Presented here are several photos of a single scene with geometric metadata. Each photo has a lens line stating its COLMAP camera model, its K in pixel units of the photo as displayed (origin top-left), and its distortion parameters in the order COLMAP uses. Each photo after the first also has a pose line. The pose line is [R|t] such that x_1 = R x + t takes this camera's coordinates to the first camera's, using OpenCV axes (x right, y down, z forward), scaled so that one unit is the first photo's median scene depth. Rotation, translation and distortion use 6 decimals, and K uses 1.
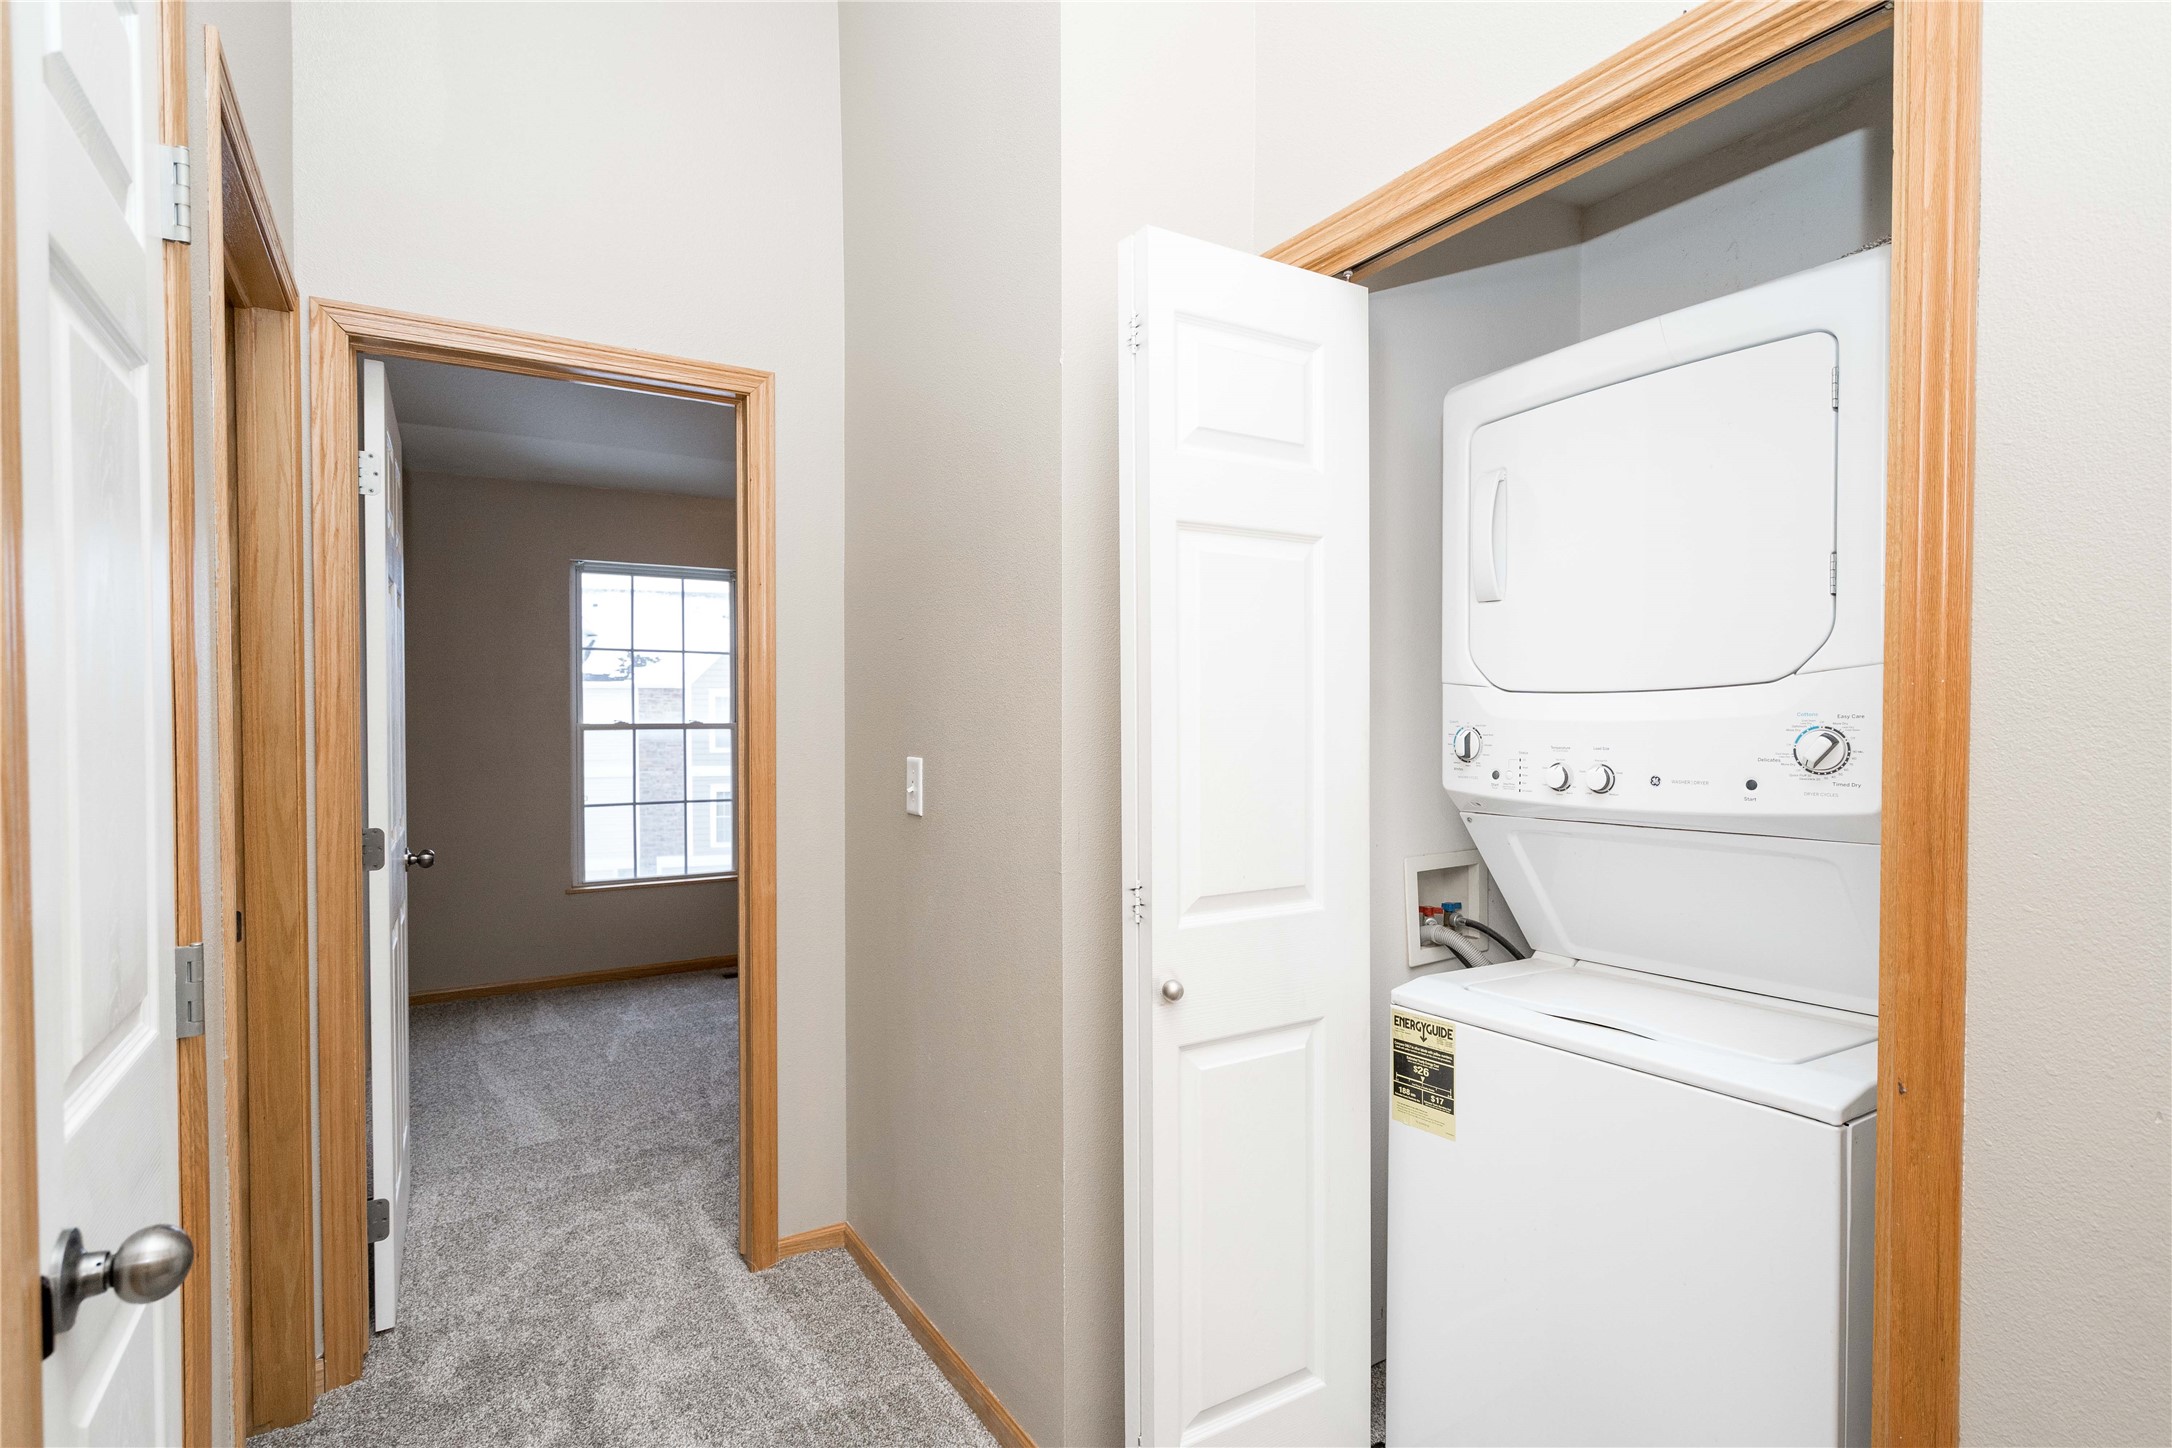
lens RADIAL K [[1088.3, 0, 1072.2], [0, 1088.3, 727.6], [0, 0, 1]] dist [0.013935, 0.000512]
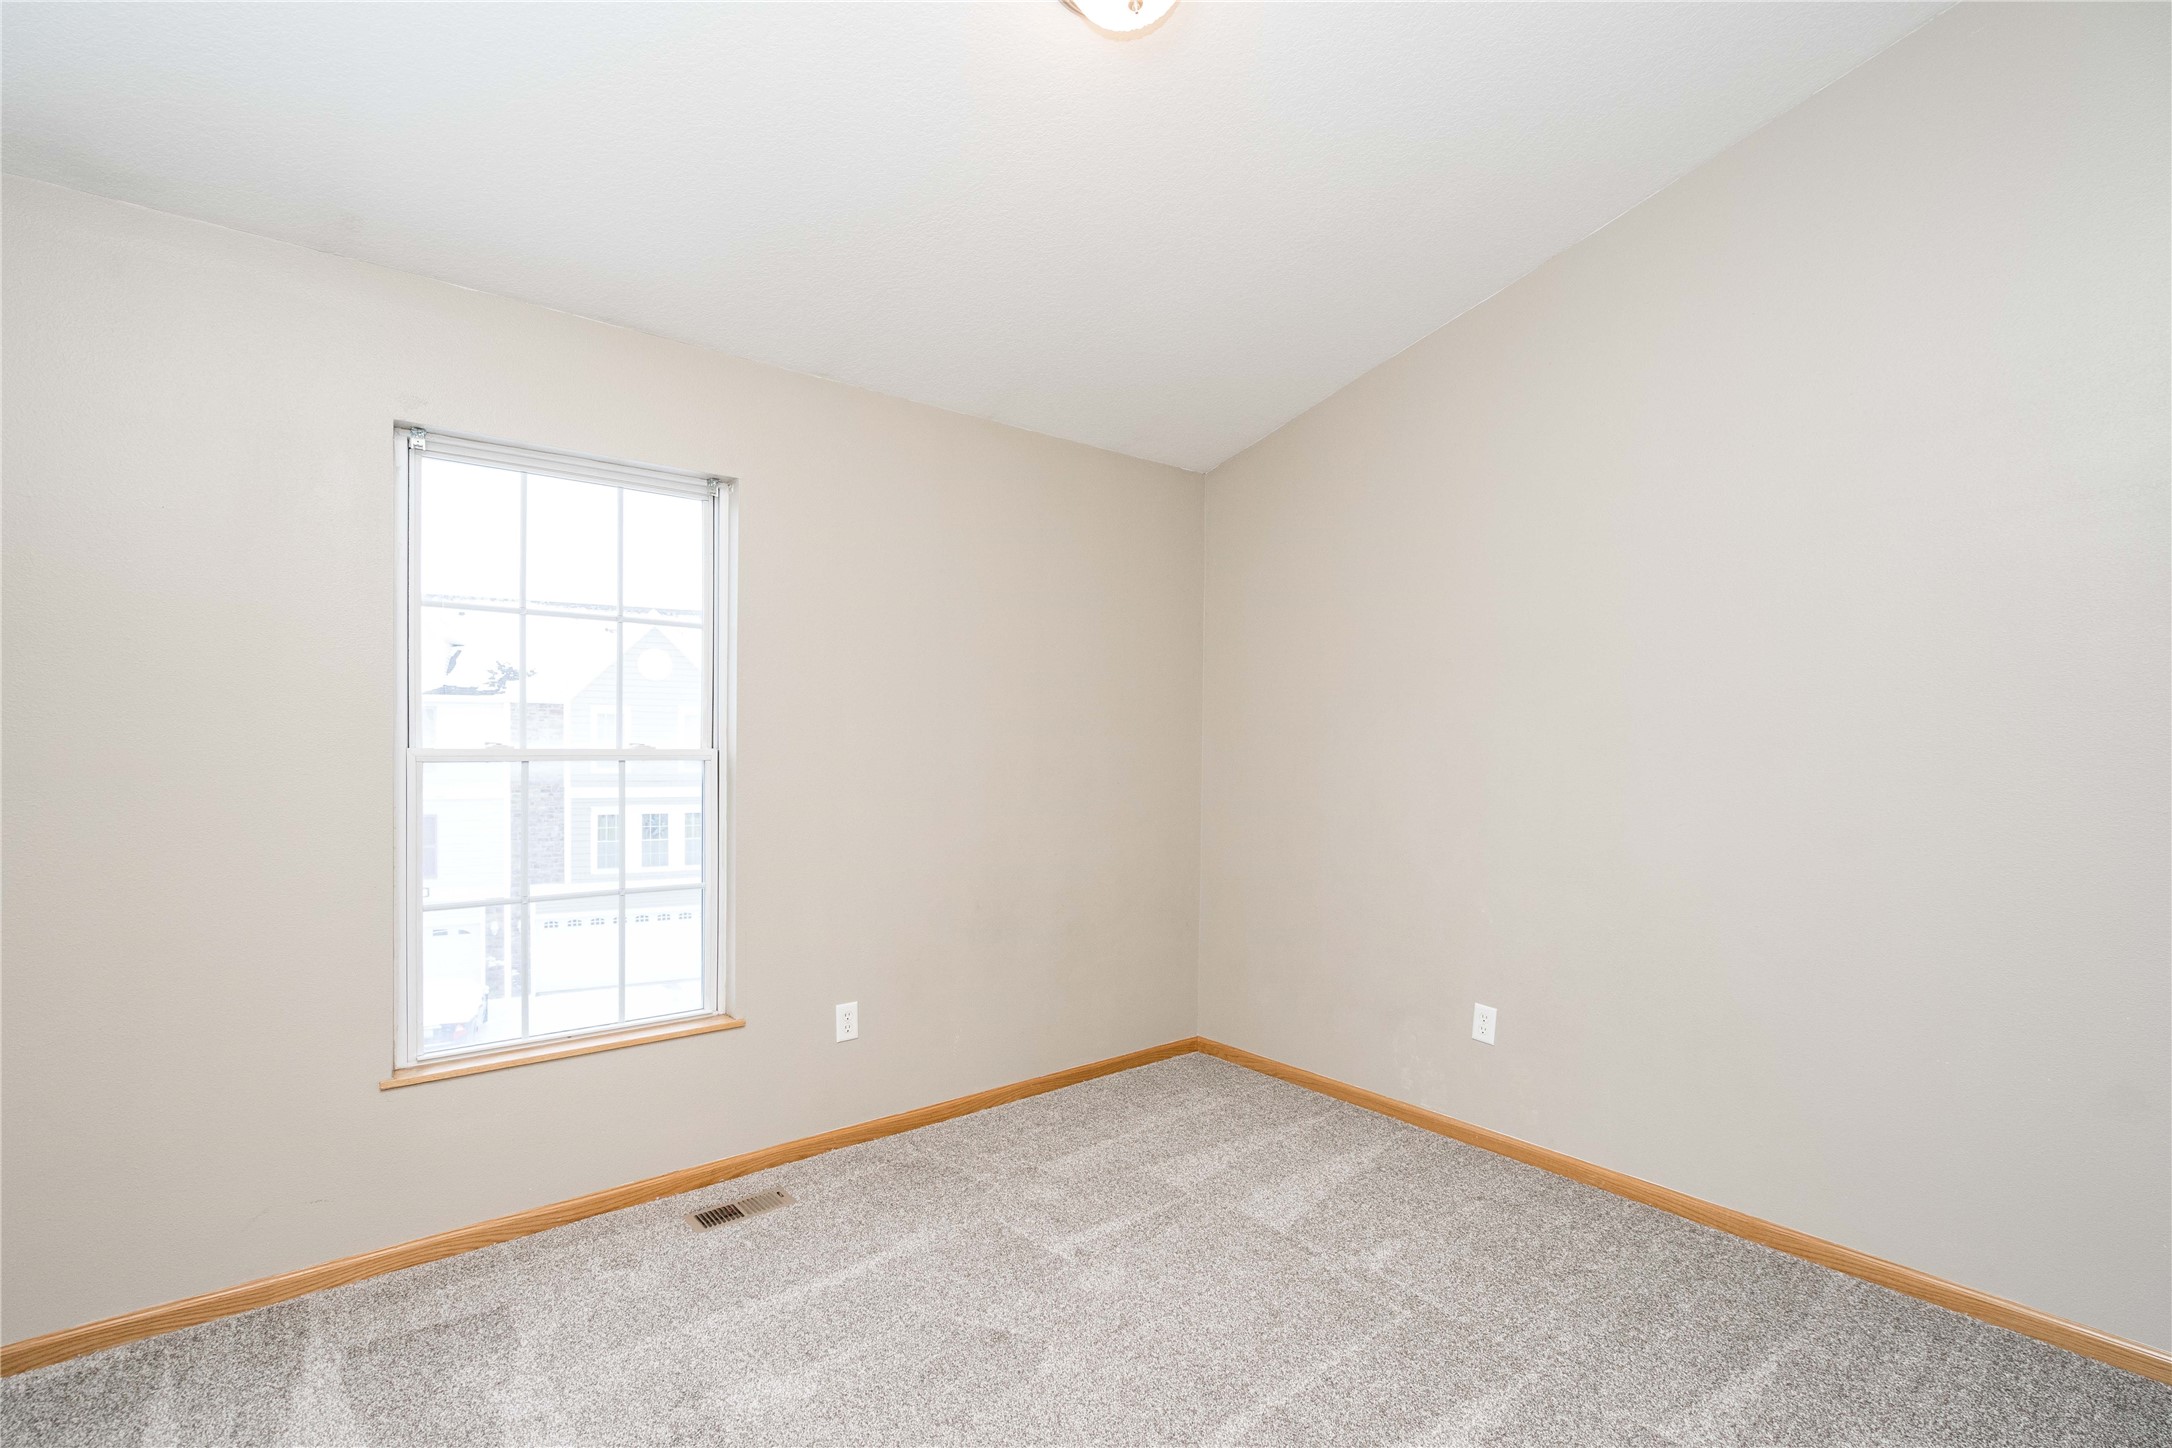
lens RADIAL K [[991.5, 0, 1089.1], [0, 991.5, 733.5], [0, 0, 1]] dist [-0.005582, 0.000213]
pose [[0.988317, 0.004223, 0.152356, -0.198993], [-0.002304, 0.999916, -0.012774, -0.005757], [-0.152397, 0.012274, 0.988243, 0.471912]]
